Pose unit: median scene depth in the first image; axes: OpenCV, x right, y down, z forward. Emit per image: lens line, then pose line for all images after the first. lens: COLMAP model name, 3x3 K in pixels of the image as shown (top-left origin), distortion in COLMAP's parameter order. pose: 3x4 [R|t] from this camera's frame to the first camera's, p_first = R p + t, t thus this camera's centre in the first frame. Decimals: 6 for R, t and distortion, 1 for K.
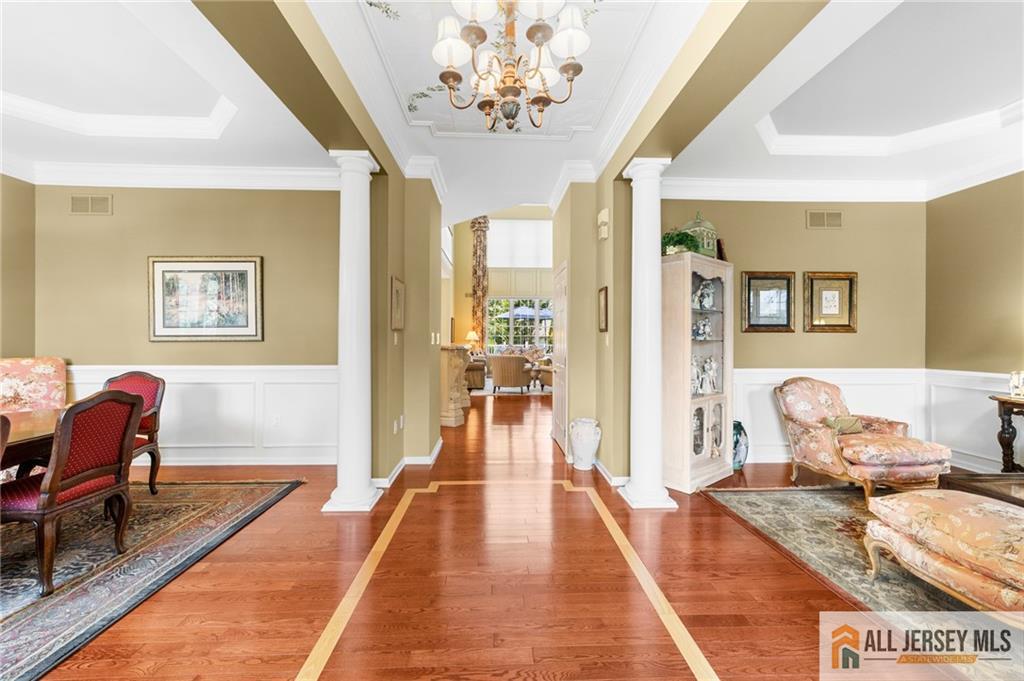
lens RADIAL K [[395.5, 0, 515.4], [0, 395.5, 340.6], [0, 0, 1]] dist [-0.006513, 0.004538]
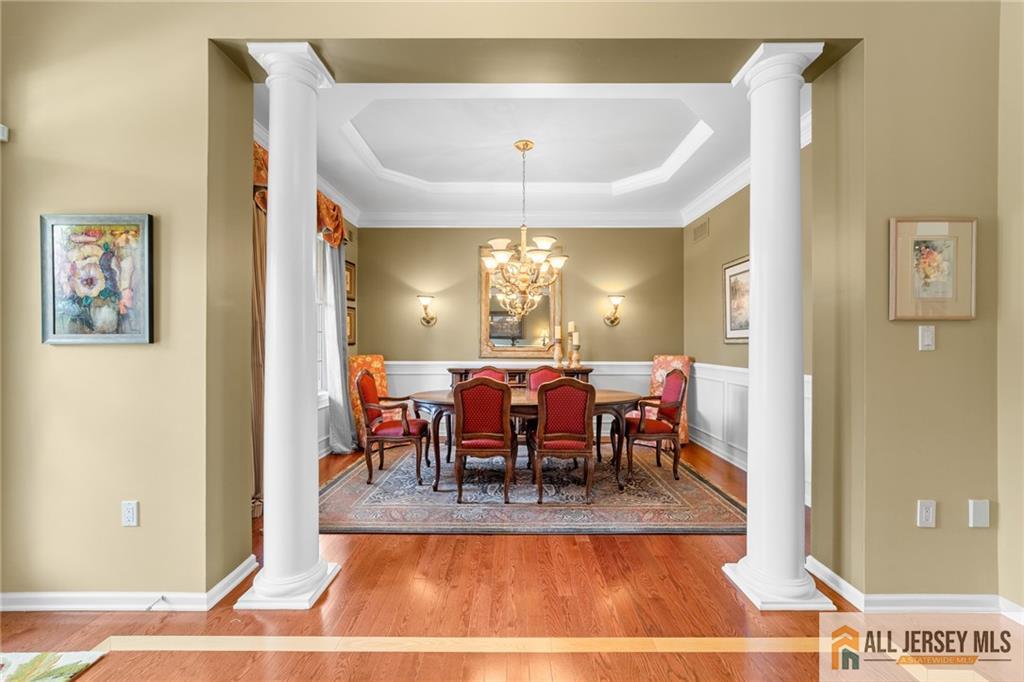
lens RADIAL K [[423.3, 0, 513.5], [0, 423.3, 341.6], [0, 0, 1]] dist [-0.003251, -0.000271]
pose [[-0.035487, -0.005177, -0.999357, 0.293691], [-0.006842, 0.999964, -0.004937, 0.007951], [0.999347, 0.006663, -0.035522, 0.570944]]
